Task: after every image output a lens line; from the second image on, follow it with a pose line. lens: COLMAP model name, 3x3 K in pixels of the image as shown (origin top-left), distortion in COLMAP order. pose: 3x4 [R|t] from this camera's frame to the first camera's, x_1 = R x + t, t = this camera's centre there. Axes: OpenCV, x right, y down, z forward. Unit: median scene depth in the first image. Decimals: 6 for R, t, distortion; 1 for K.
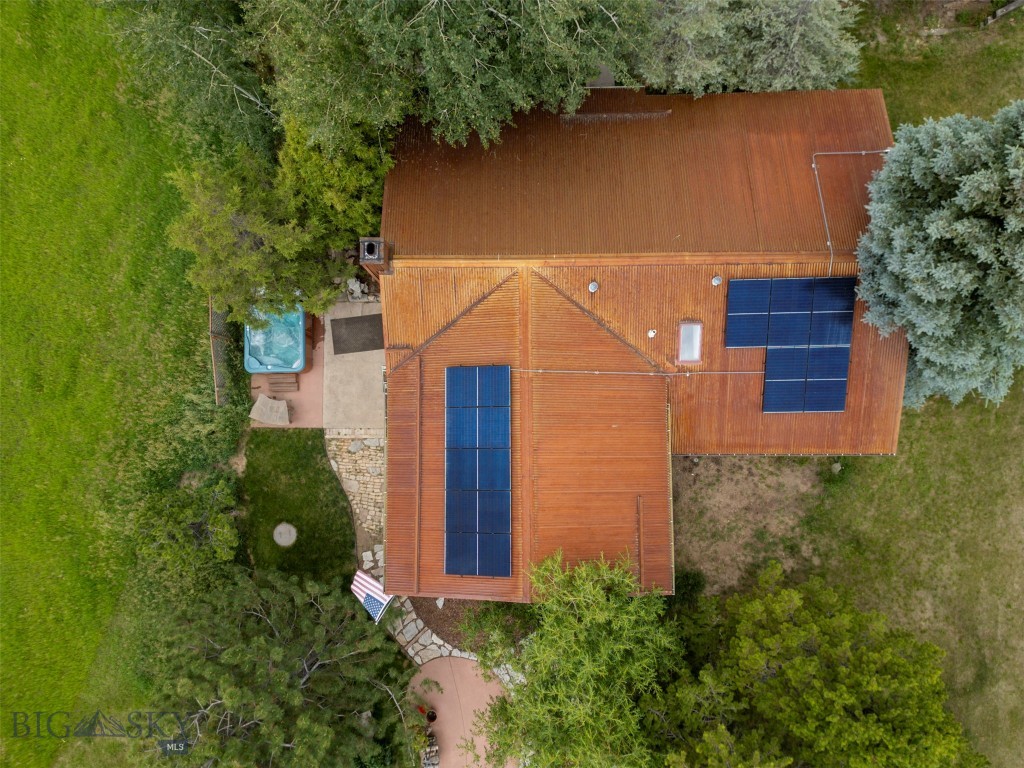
lens RADIAL K [[714.1, 0, 514.2], [0, 714.1, 383.9], [0, 0, 1]] dist [0.084595, -0.081073]
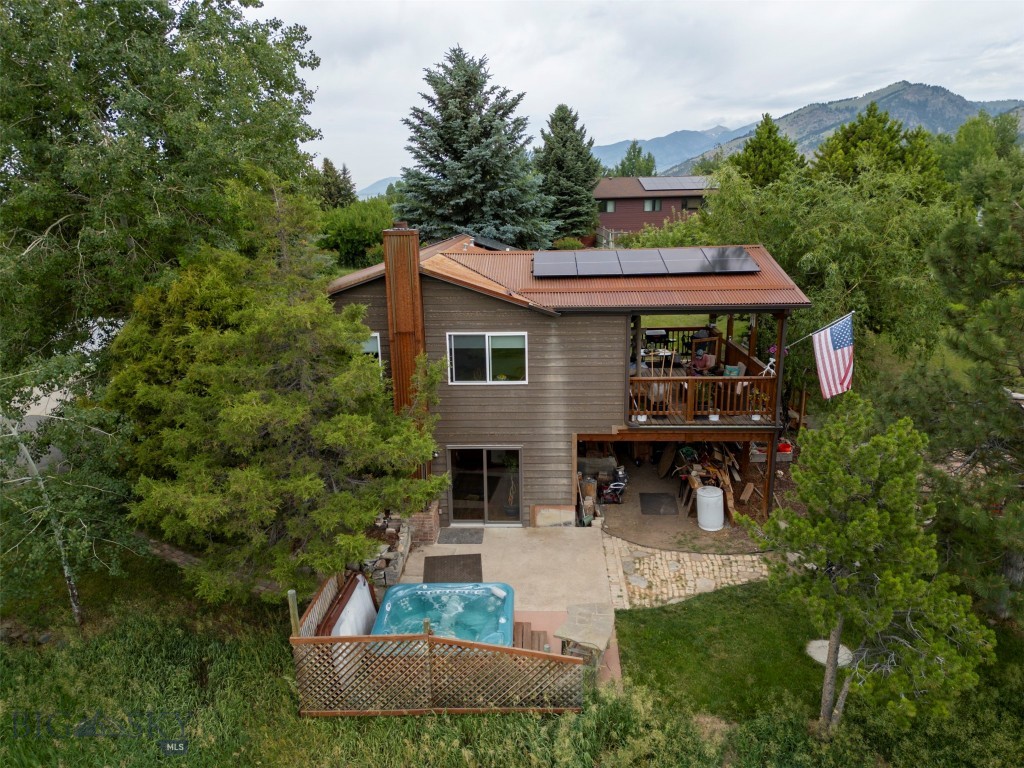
lens RADIAL K [[714.1, 0, 518.6], [0, 714.1, 384.7], [0, 0, 1]] dist [0.084595, -0.081073]
pose [[0.039727, -0.238507, 0.970328, -0.860171], [0.997813, 0.060804, -0.025907, -0.009134], [-0.052821, 0.969235, 0.240401, 0.777102]]
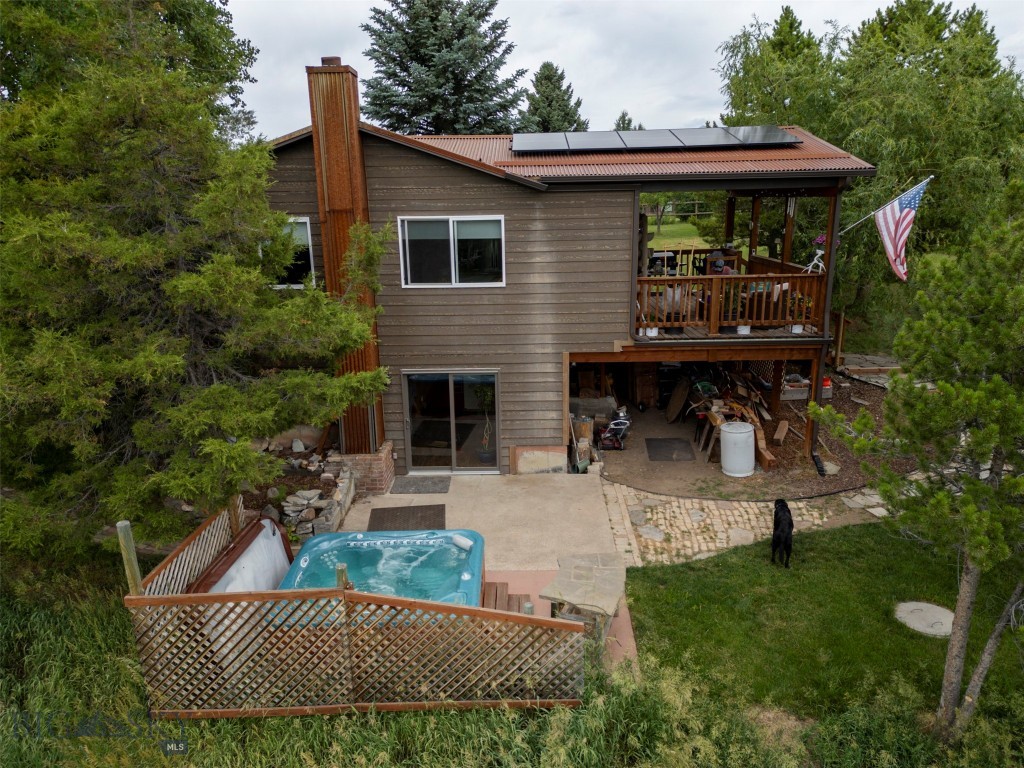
lens RADIAL K [[714.1, 0, 518.3], [0, 714.1, 383.5], [0, 0, 1]] dist [0.084595, -0.081073]
pose [[0.021270, -0.236927, 0.971294, -0.715613], [0.998478, 0.054476, -0.008577, 0.000867], [-0.050881, 0.969999, 0.237726, 0.892934]]
